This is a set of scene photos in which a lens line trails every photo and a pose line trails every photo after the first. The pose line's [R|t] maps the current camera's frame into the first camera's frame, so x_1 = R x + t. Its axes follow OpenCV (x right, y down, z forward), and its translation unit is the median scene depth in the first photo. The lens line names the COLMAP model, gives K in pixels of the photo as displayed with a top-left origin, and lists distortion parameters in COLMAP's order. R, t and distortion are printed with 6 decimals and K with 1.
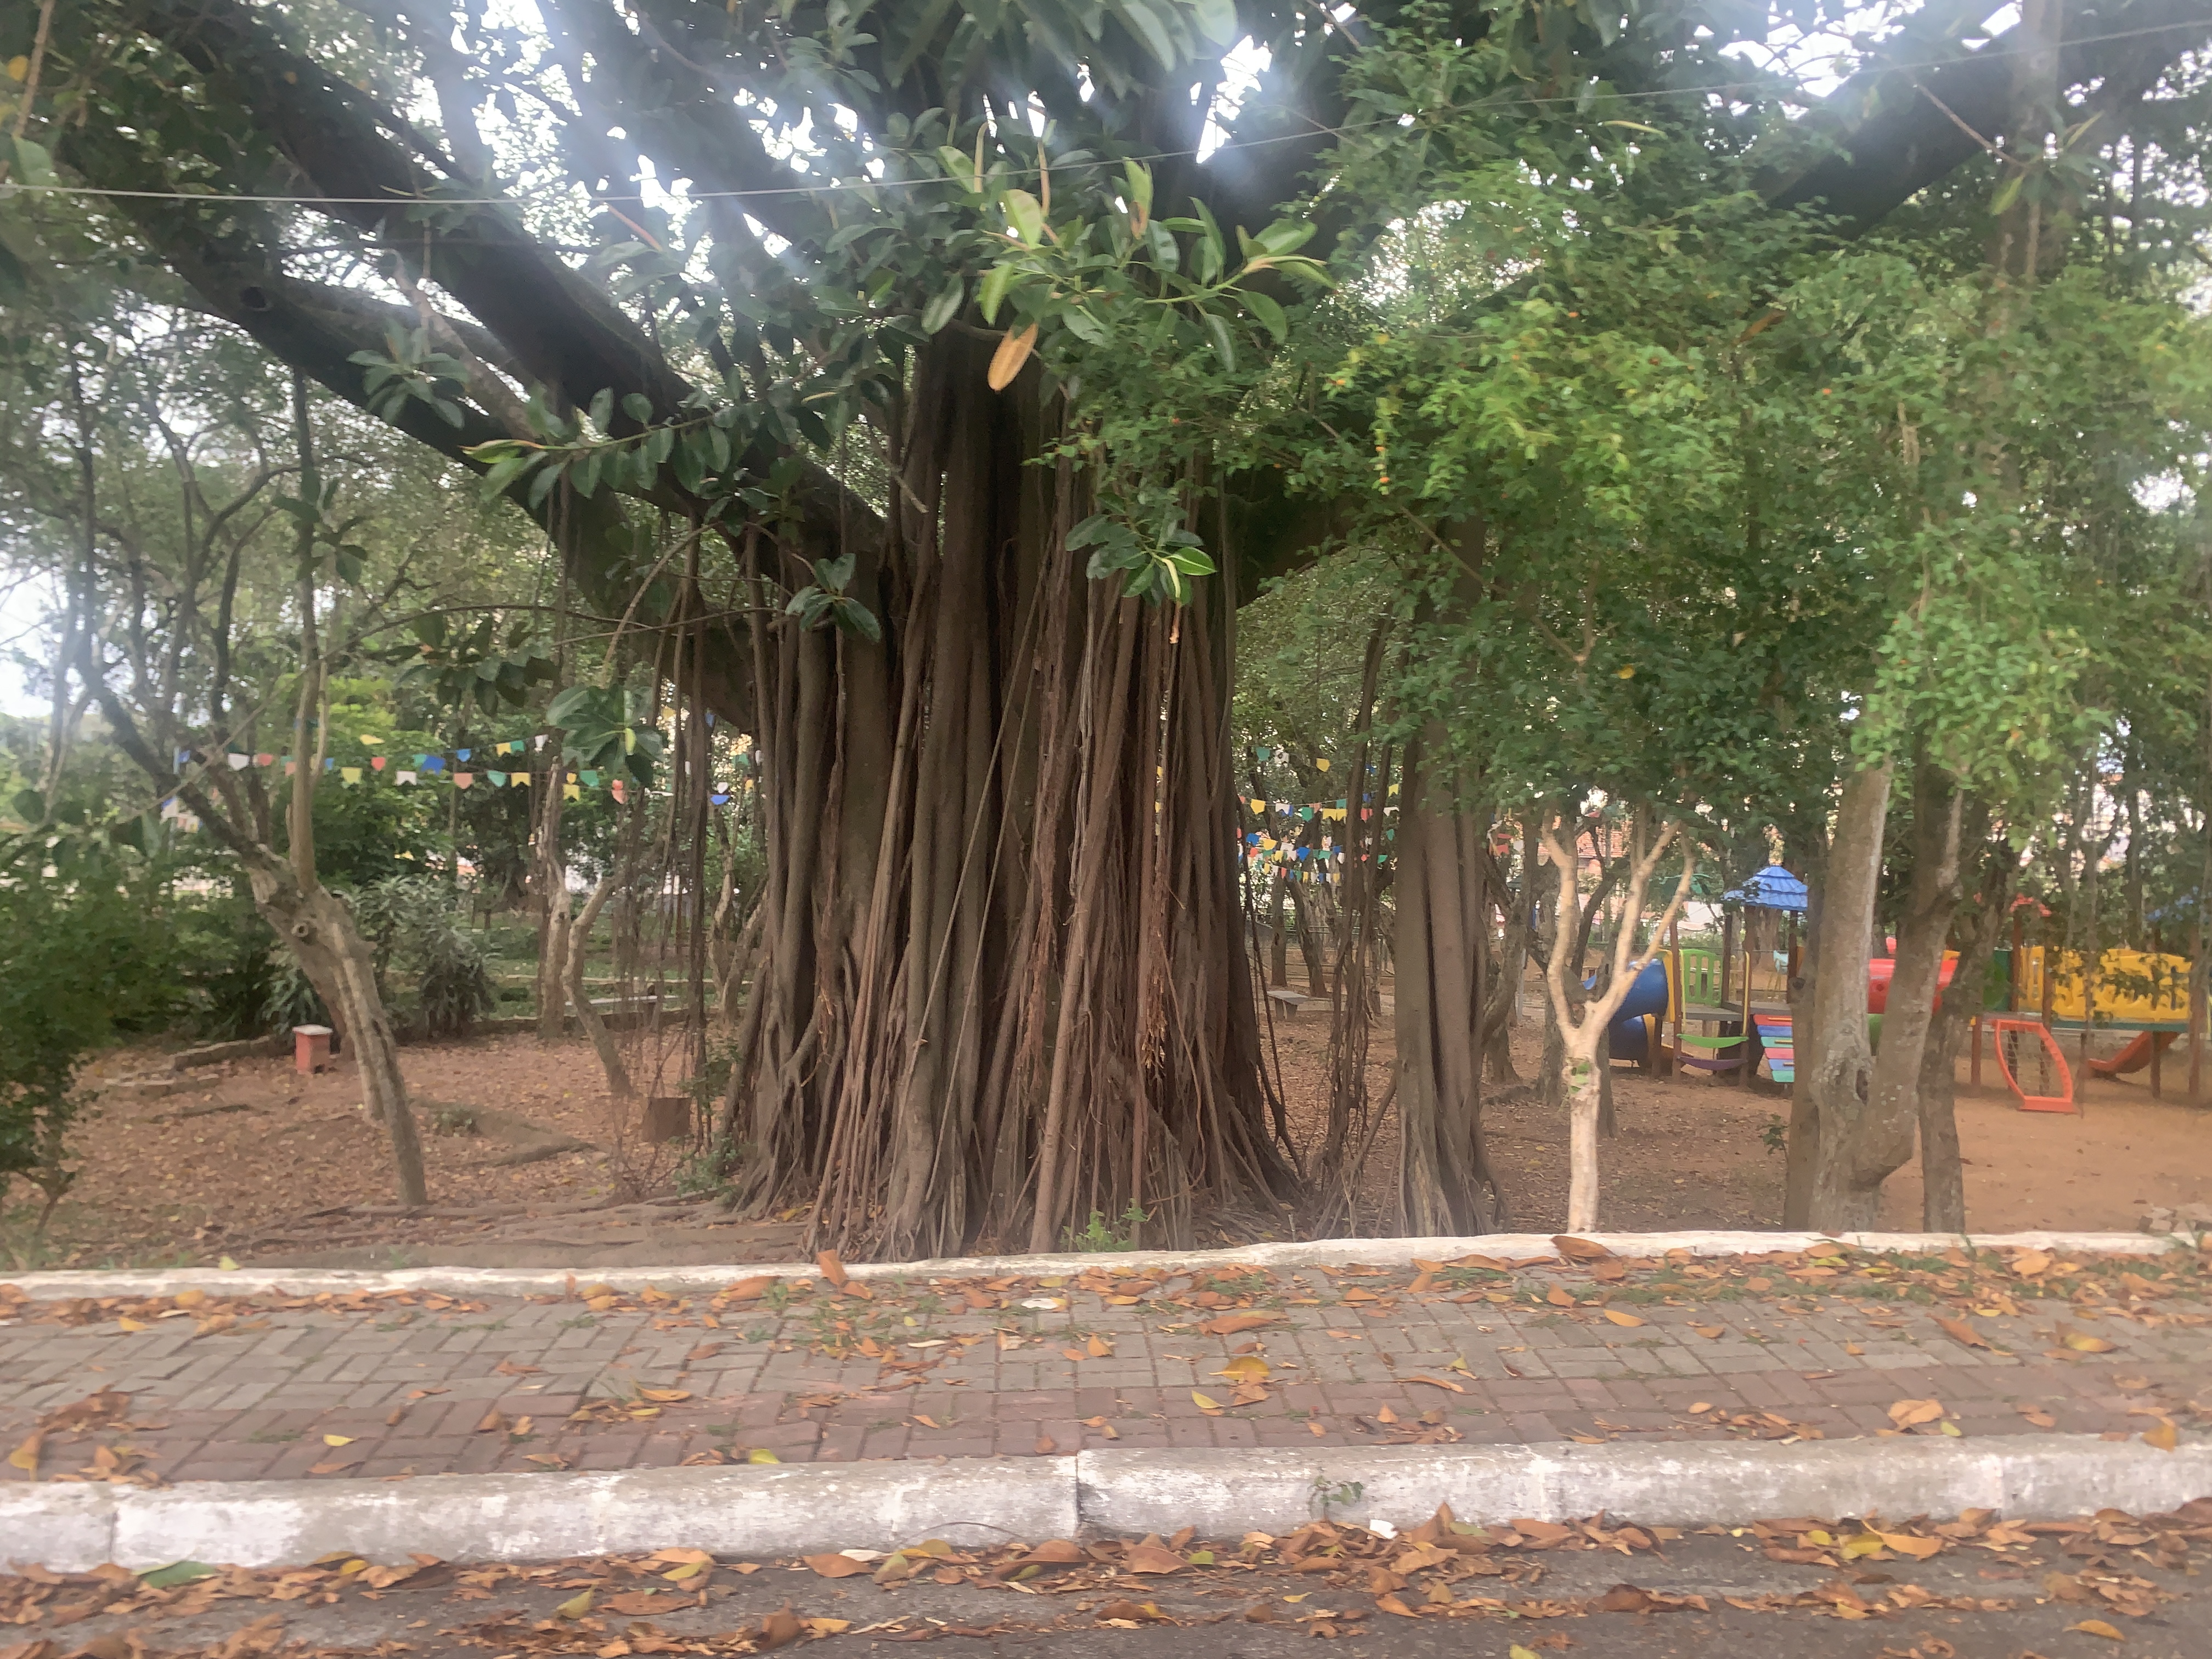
lens RADIAL K [[1687.3, 0, 1106.5], [0, 1687.3, 859.9], [0, 0, 1]] dist [0.064560, -0.083762]
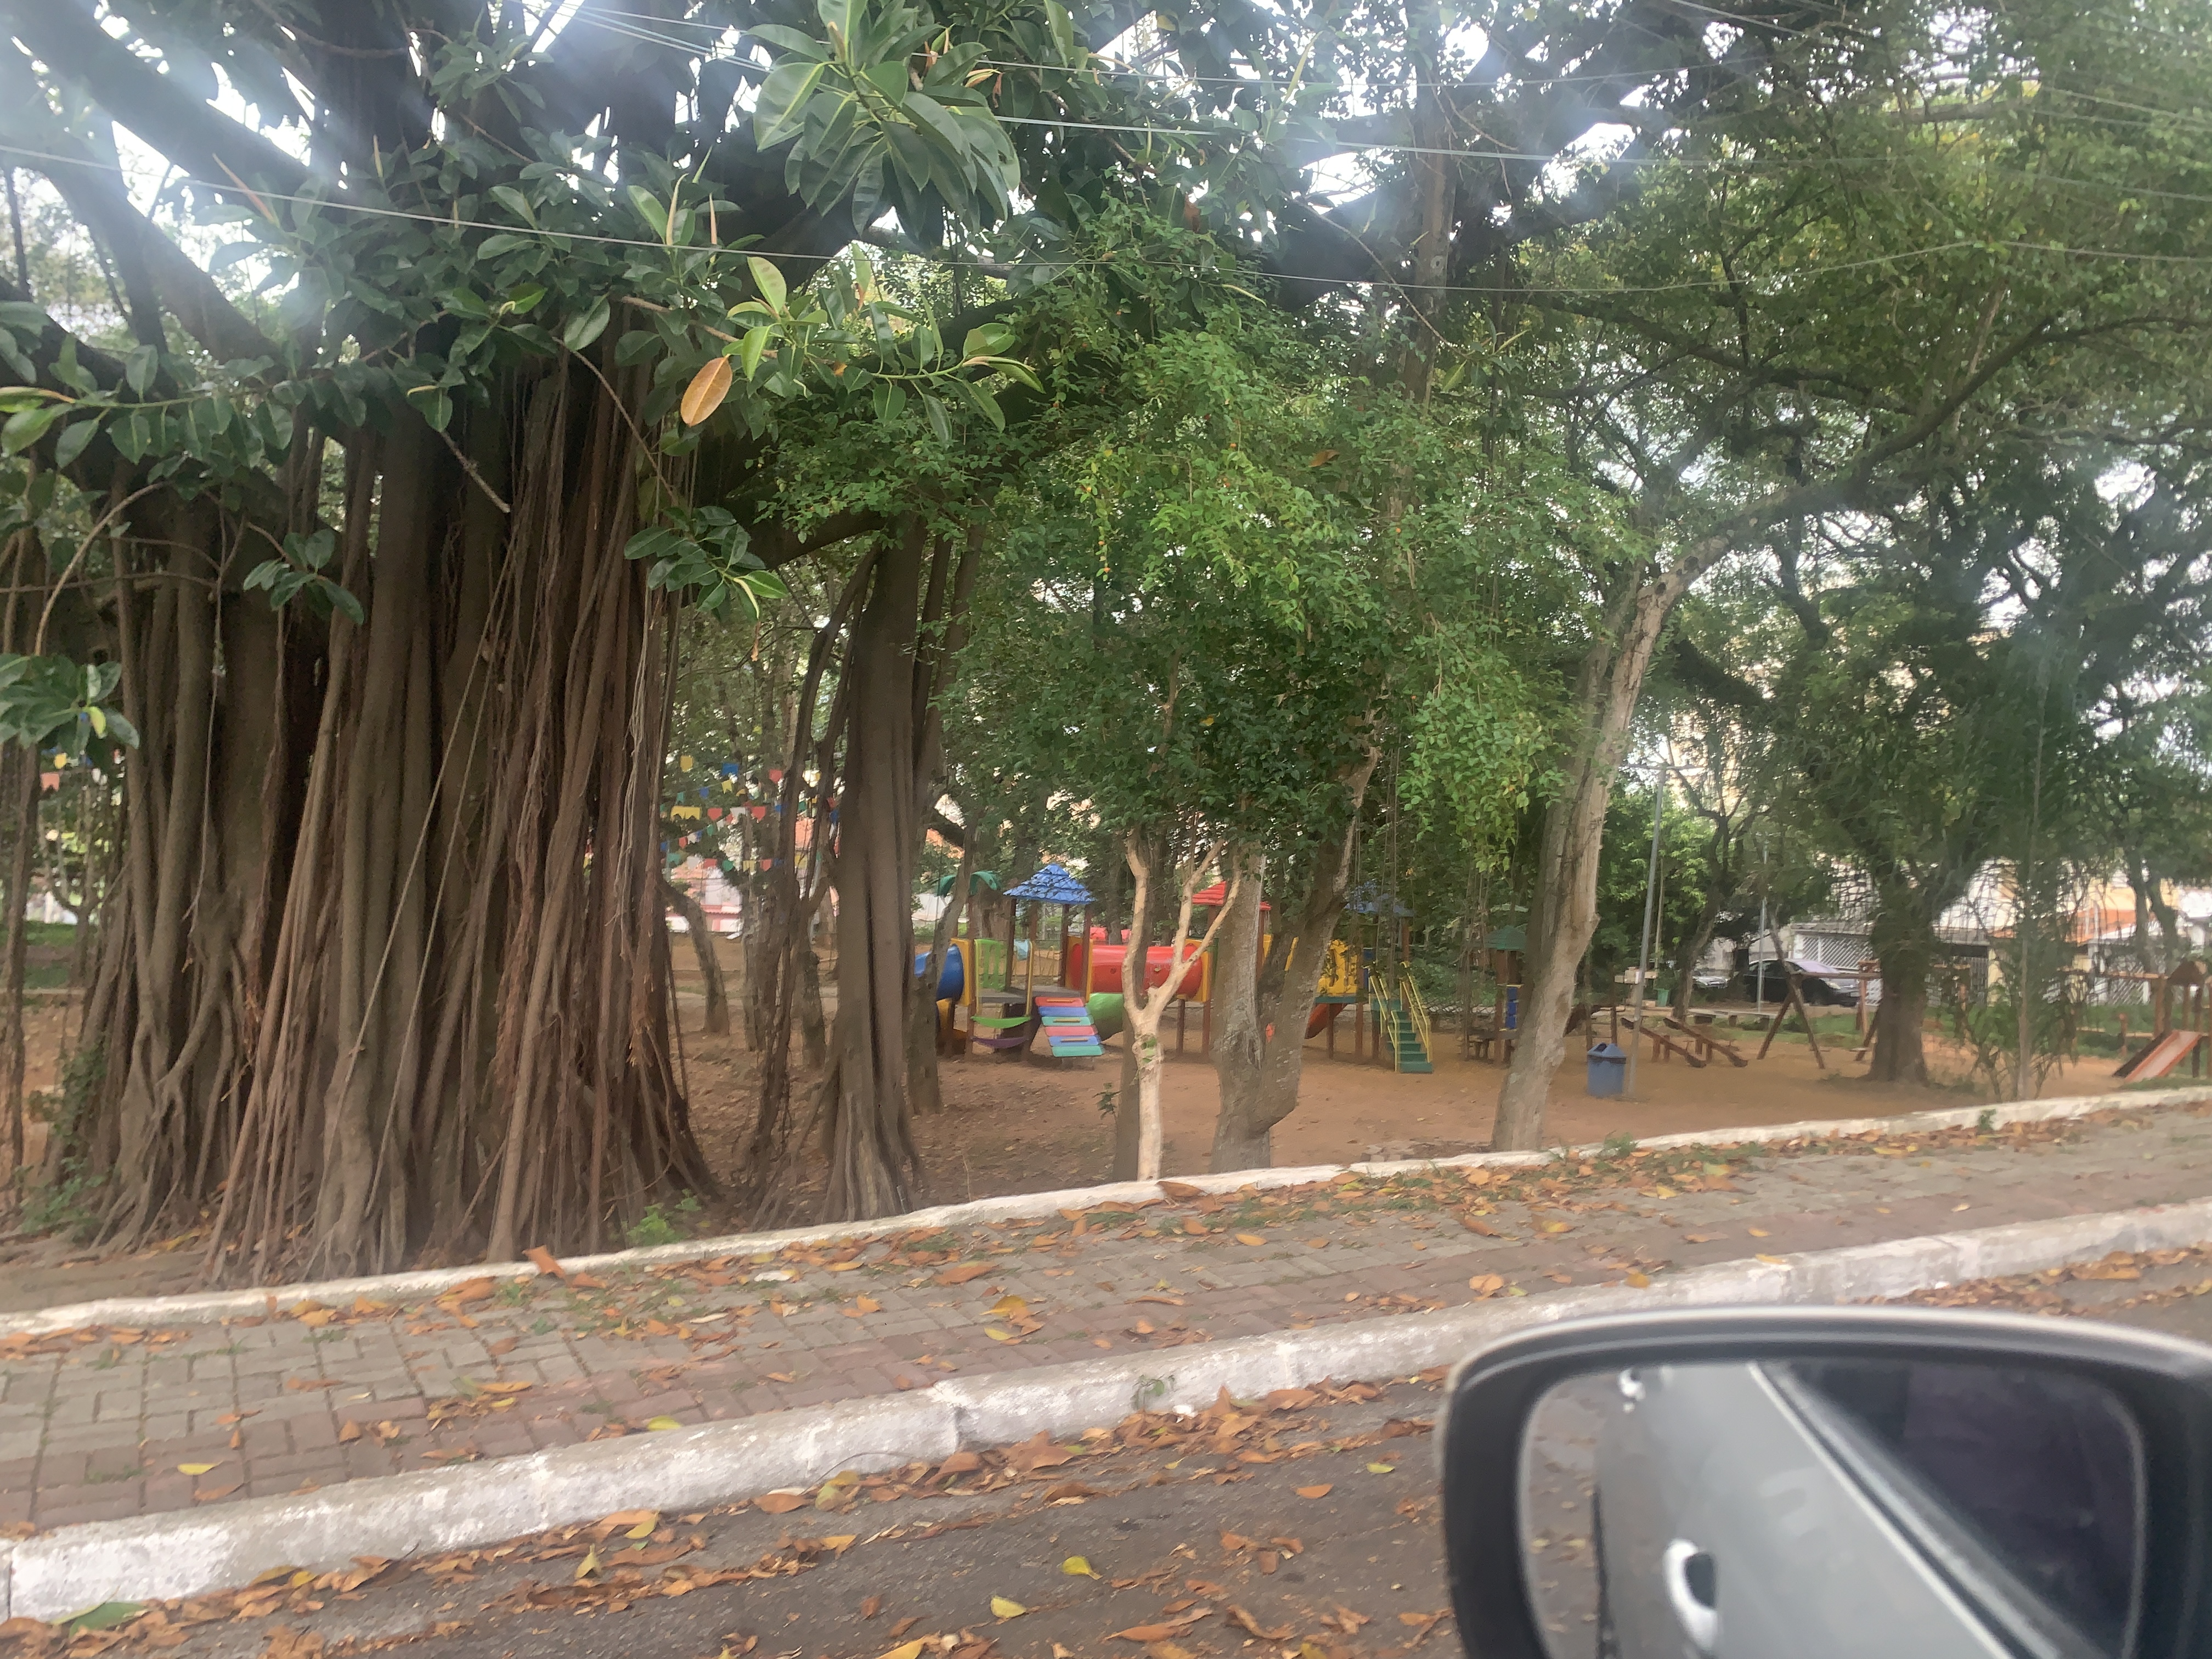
lens RADIAL K [[1675.3, 0, 1106.7], [0, 1675.3, 819.0], [0, 0, 1]] dist [0.053666, -0.050625]
pose [[0.901568, 0.024049, 0.431969, -0.339101], [-0.016027, 0.999625, -0.022202, -0.012501], [-0.432341, 0.013093, 0.901615, -0.080322]]
